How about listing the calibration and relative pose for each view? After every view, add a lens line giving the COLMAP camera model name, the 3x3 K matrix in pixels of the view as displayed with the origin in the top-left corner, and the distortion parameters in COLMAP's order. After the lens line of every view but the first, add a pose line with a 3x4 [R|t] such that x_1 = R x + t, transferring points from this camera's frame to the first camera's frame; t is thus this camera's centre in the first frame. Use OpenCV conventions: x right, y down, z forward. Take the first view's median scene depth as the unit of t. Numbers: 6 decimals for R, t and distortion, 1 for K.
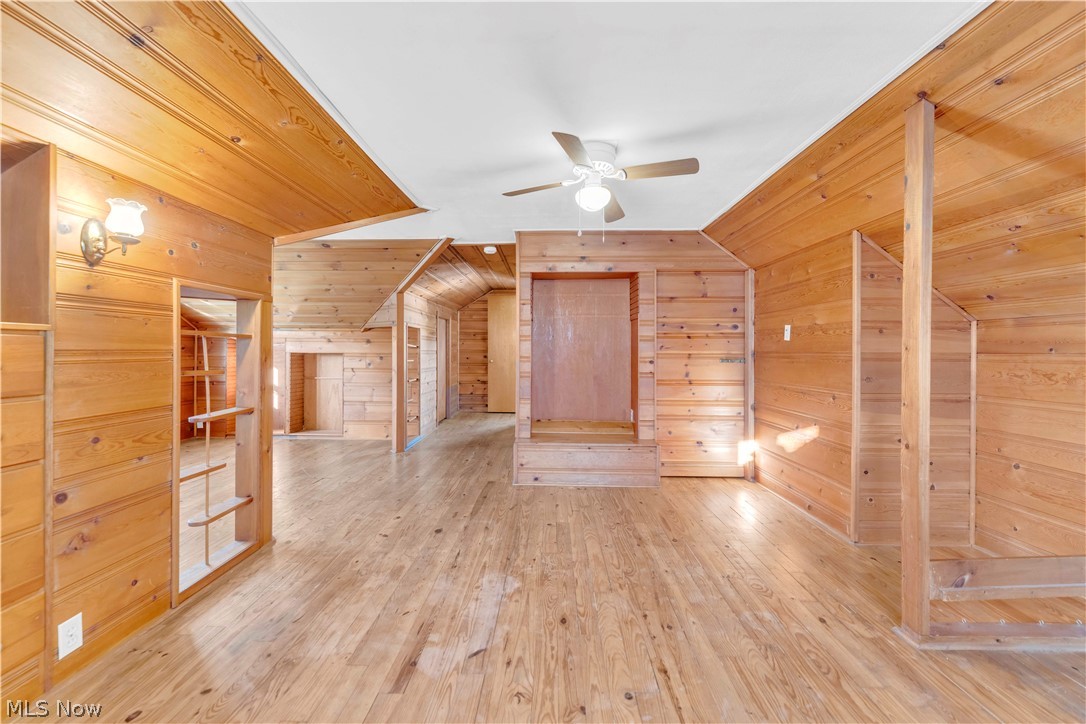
lens RADIAL K [[443.9, 0, 540.4], [0, 443.9, 353.5], [0, 0, 1]] dist [-0.001886, -0.000963]
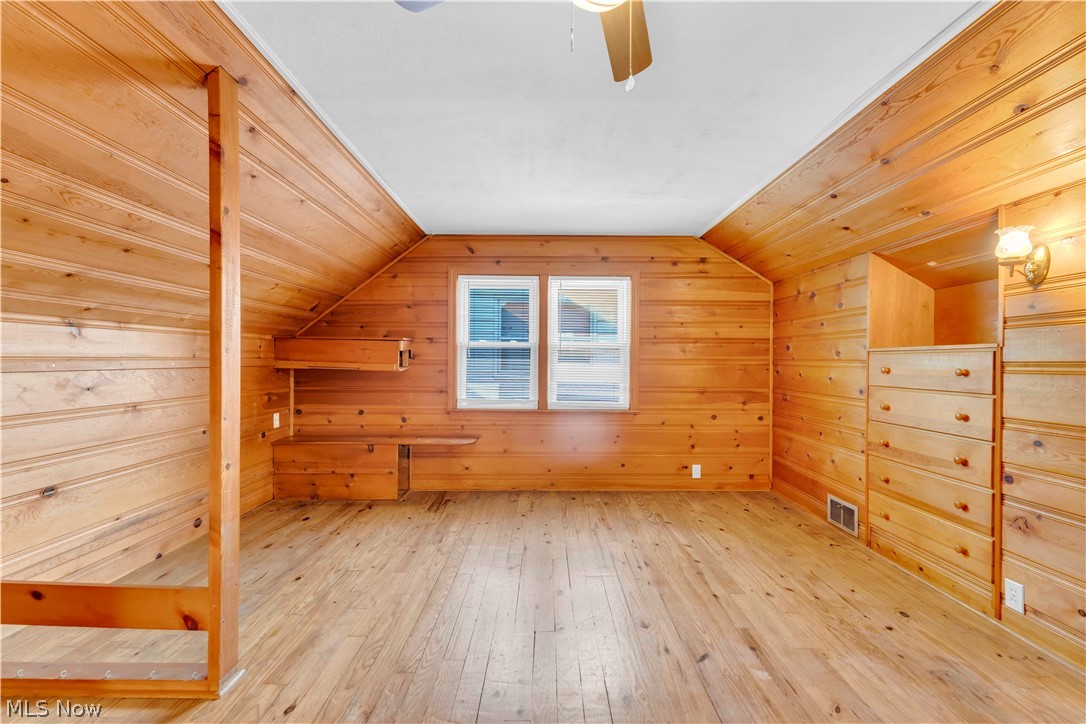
lens RADIAL K [[443.9, 0, 544.1], [0, 443.9, 362.5], [0, 0, 1]] dist [-0.001886, -0.000963]
pose [[-0.999609, -0.007664, -0.026872, 0.252682], [-0.007803, 0.999957, 0.005060, -0.002526], [0.026832, 0.005267, -0.999626, 1.999661]]
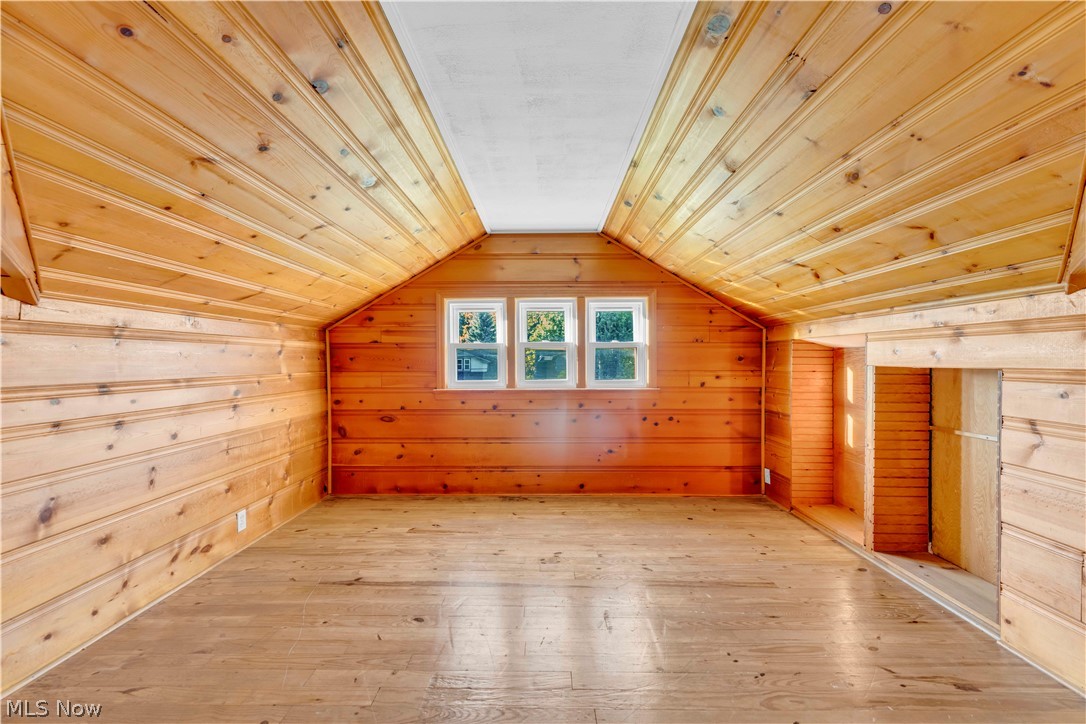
lens RADIAL K [[443.9, 0, 541.0], [0, 443.9, 361.6], [0, 0, 1]] dist [-0.001886, -0.000963]
pose [[0.010651, -0.005977, -0.999925, -0.133208], [-0.003200, 0.999977, -0.006011, -0.003318], [0.999938, 0.003264, 0.010632, 0.656443]]
